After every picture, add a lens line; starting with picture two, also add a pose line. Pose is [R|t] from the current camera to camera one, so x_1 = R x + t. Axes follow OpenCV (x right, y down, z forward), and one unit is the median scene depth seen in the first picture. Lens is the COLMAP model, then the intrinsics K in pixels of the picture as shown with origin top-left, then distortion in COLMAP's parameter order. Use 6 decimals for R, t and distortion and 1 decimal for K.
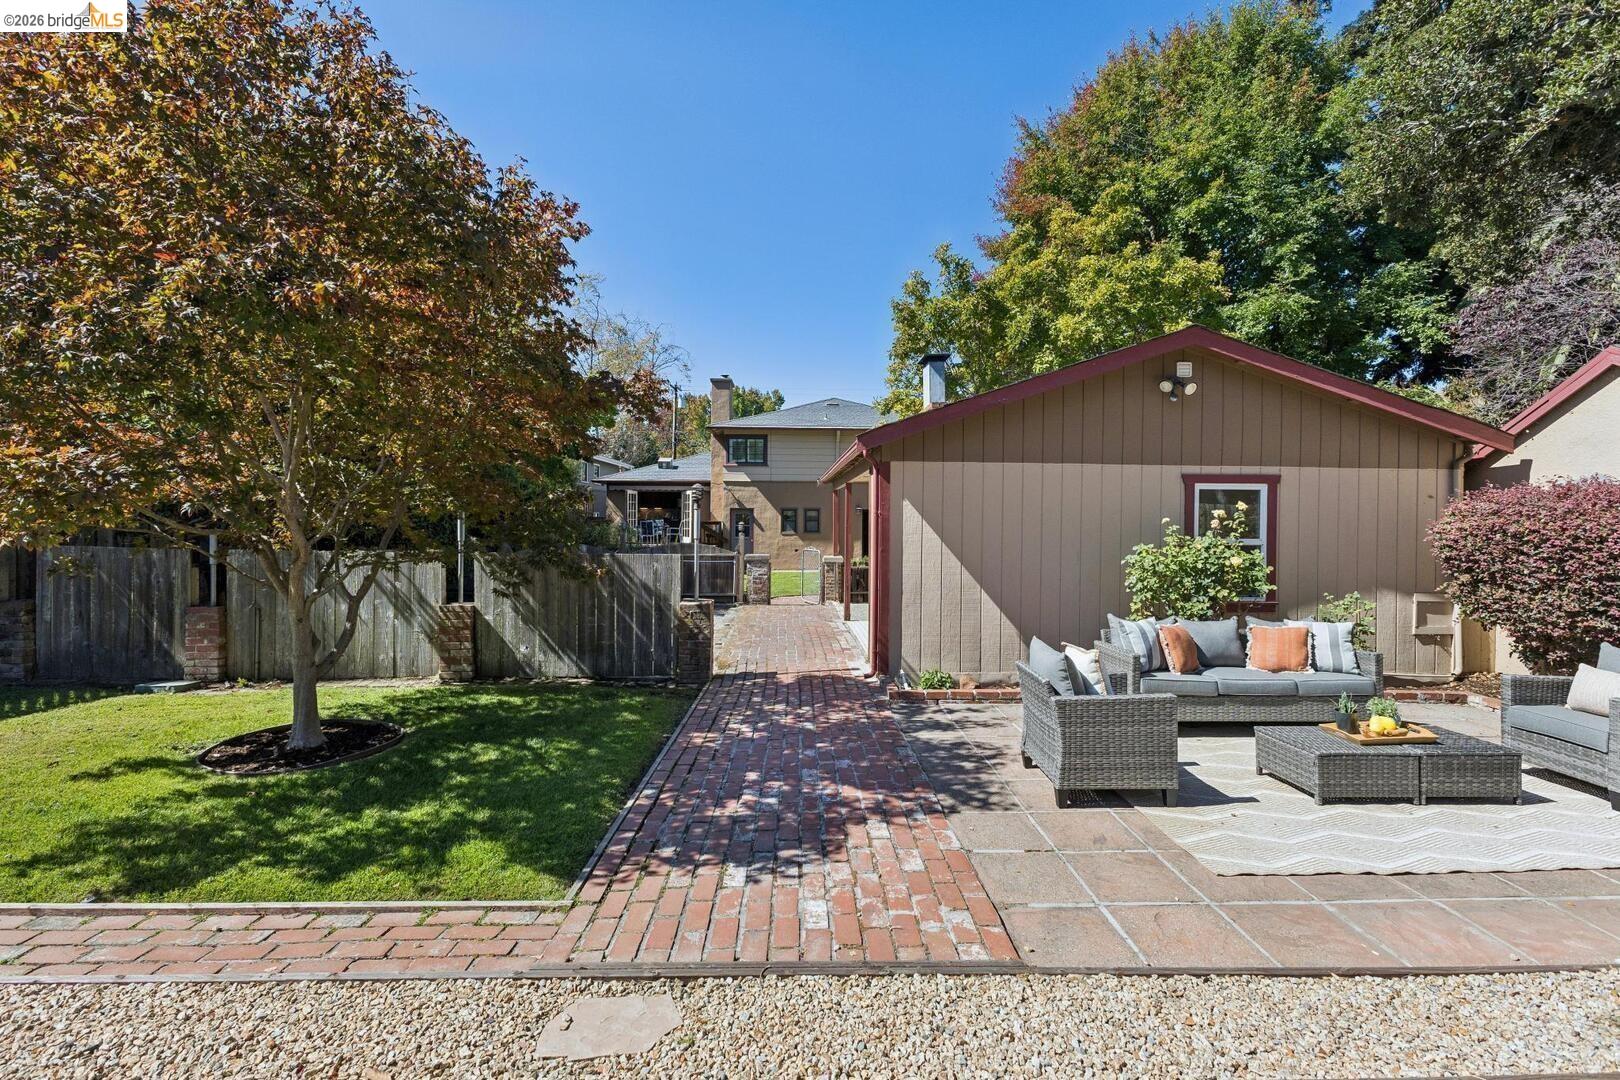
lens RADIAL K [[699.1, 0, 810.4], [0, 699.1, 528.8], [0, 0, 1]] dist [0.002804, -0.000091]
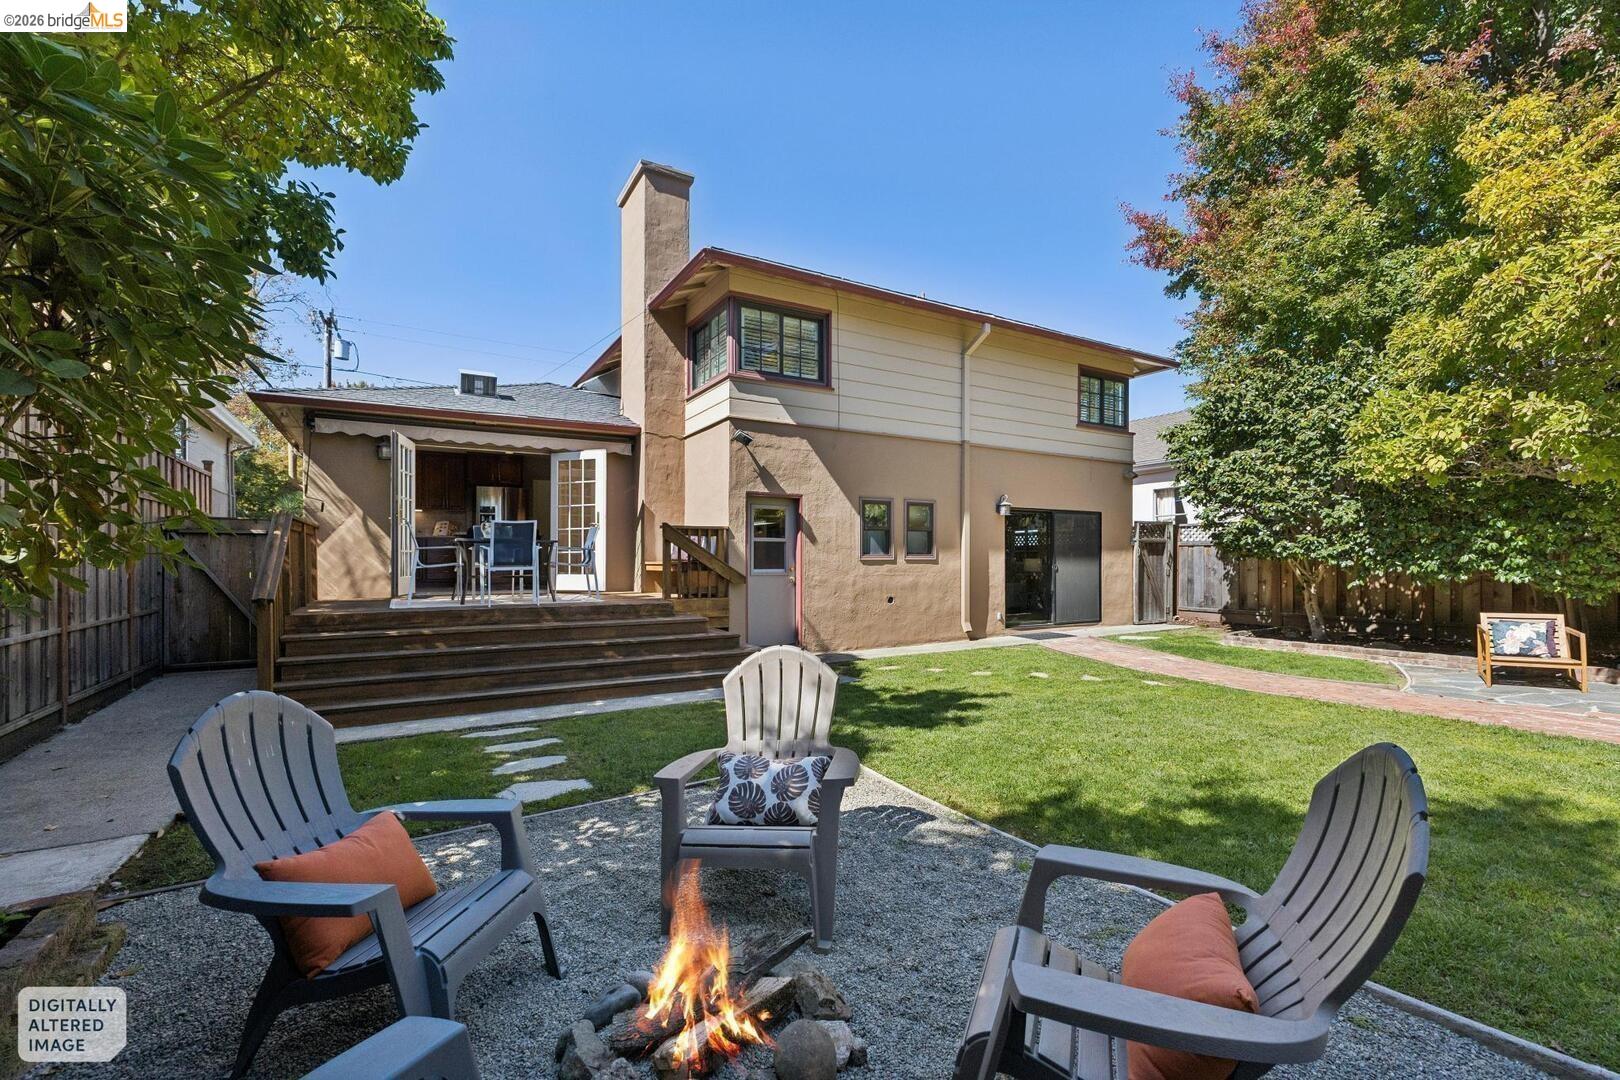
lens RADIAL K [[685.1, 0, 810.5], [0, 685.1, 562.3], [0, 0, 1]] dist [0.000710, -0.000009]
pose [[0.879038, -0.008781, 0.476672, -0.256496], [0.012611, 0.999909, -0.004837, 0.009653], [-0.476586, 0.010263, 0.879068, 0.663423]]
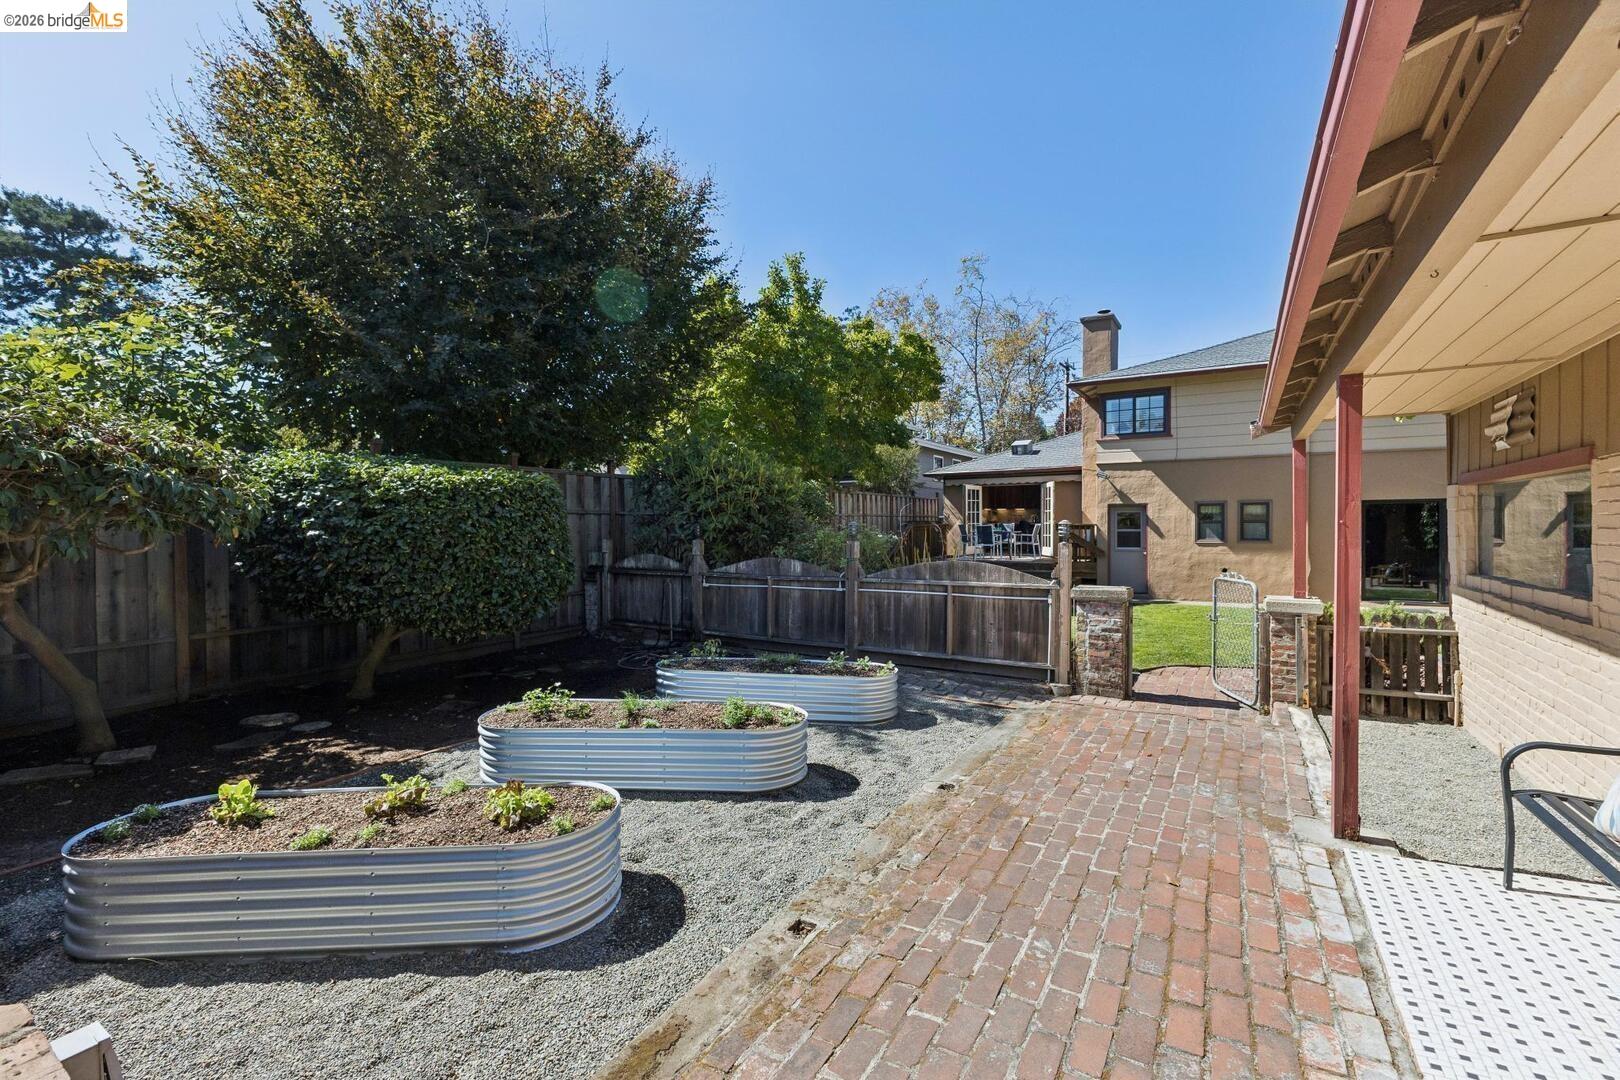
lens RADIAL K [[699.1, 0, 810.4], [0, 699.1, 528.8], [0, 0, 1]] dist [0.002804, -0.000091]
pose [[0.836283, -0.007244, -0.548250, 0.012557], [0.000847, 0.999929, -0.011919, 0.001362], [0.548297, 0.009503, 0.836230, 0.291497]]
